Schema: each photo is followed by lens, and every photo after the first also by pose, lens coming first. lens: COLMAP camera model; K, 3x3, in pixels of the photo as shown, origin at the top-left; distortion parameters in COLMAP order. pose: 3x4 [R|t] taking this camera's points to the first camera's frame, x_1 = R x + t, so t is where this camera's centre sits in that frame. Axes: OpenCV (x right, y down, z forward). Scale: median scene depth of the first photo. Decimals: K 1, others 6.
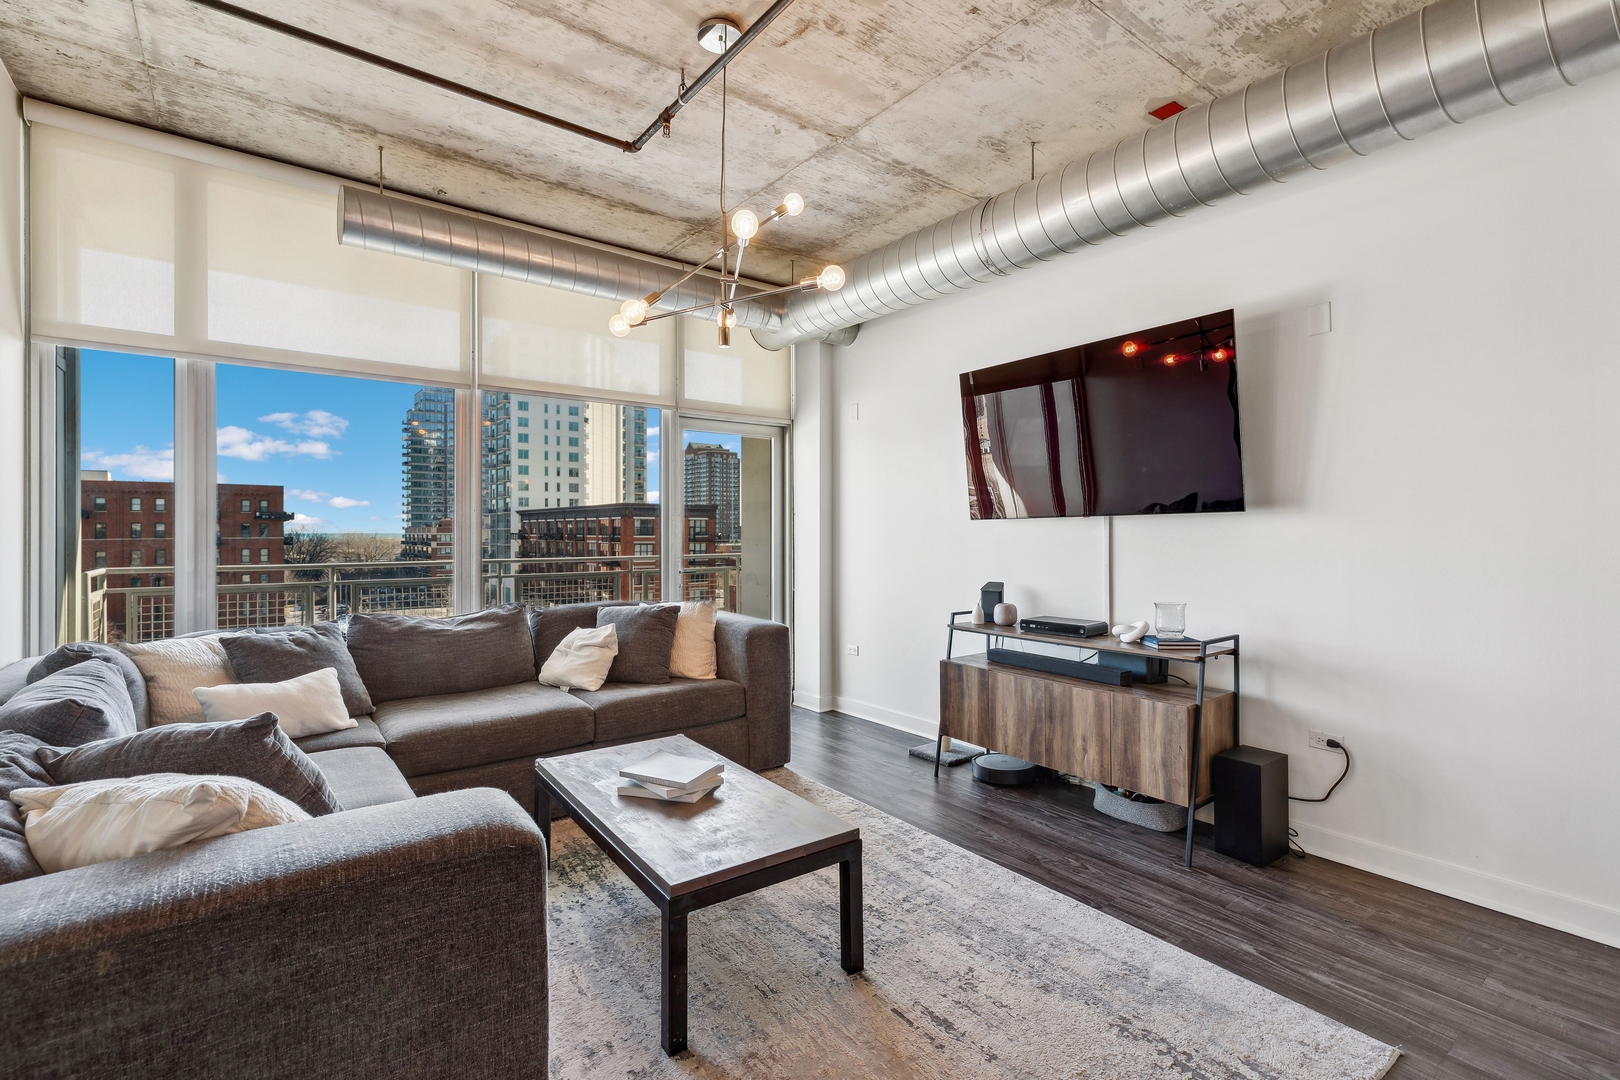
lens RADIAL K [[725.4, 0, 804.9], [0, 725.4, 533.5], [0, 0, 1]] dist [0.007647, 0.000203]
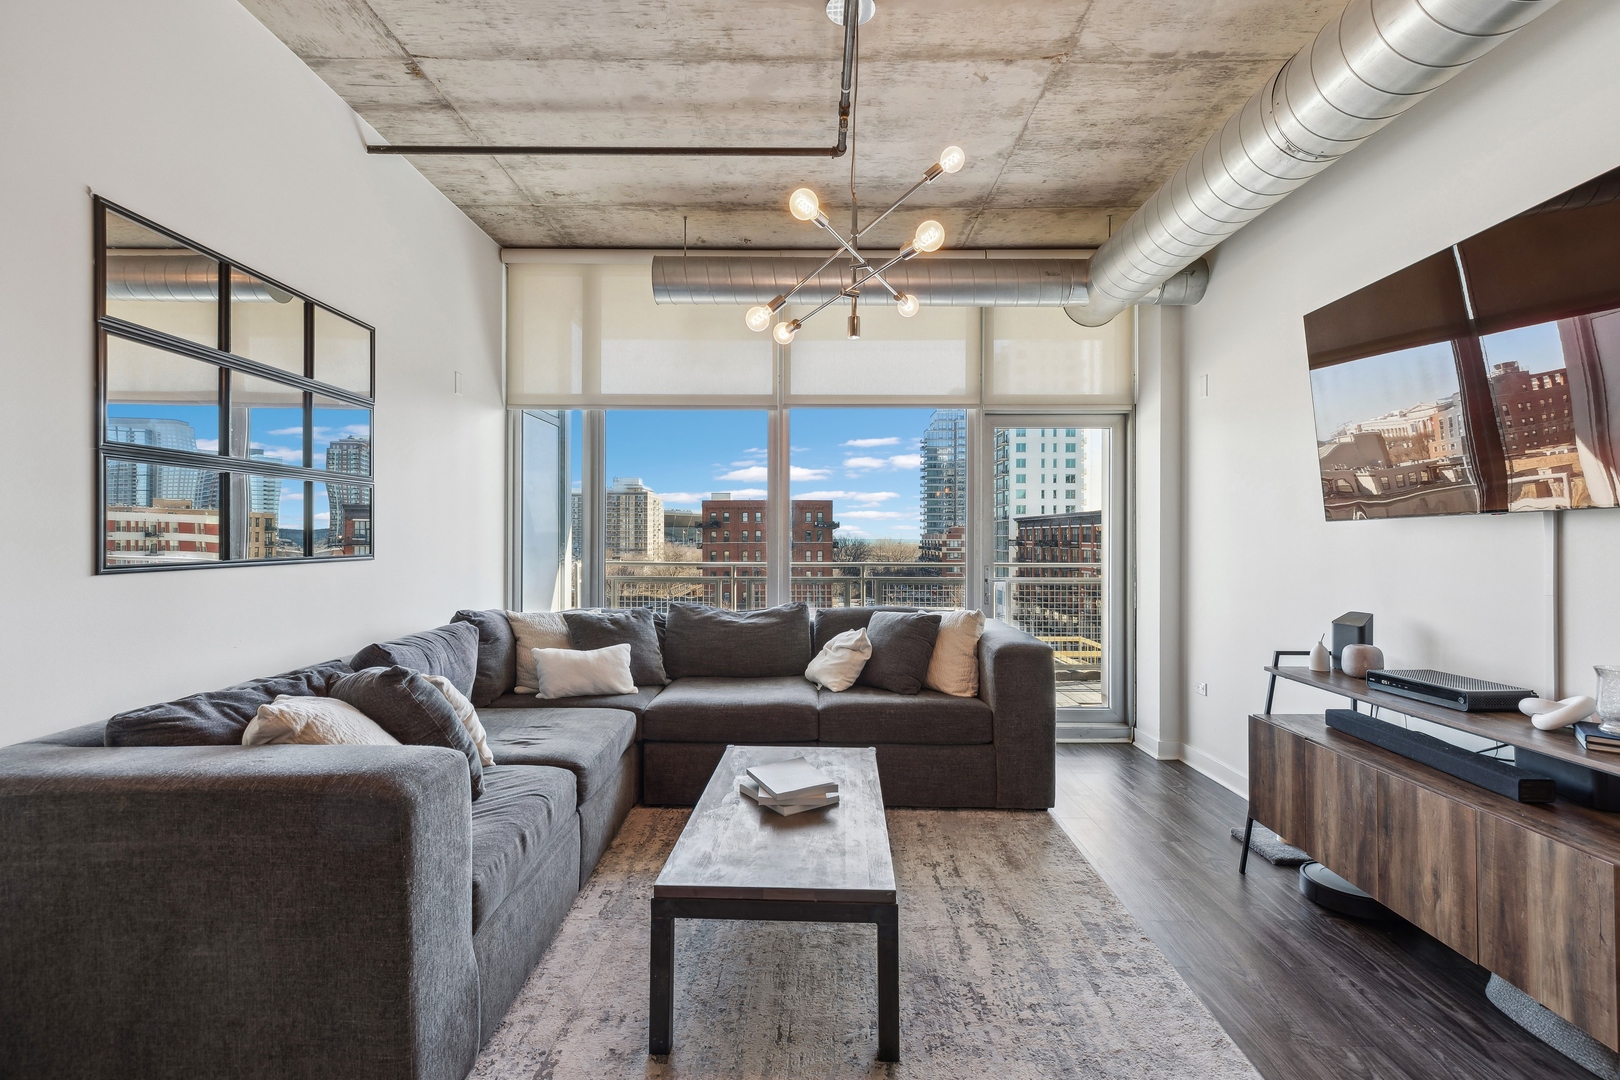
lens RADIAL K [[725.4, 0, 815.3], [0, 725.4, 539.1], [0, 0, 1]] dist [0.007647, 0.000203]
pose [[0.794305, 0.004926, -0.607499, 0.297015], [-0.005932, 0.999982, 0.000353, 0.001191], [0.607490, 0.003323, 0.794320, 0.163141]]
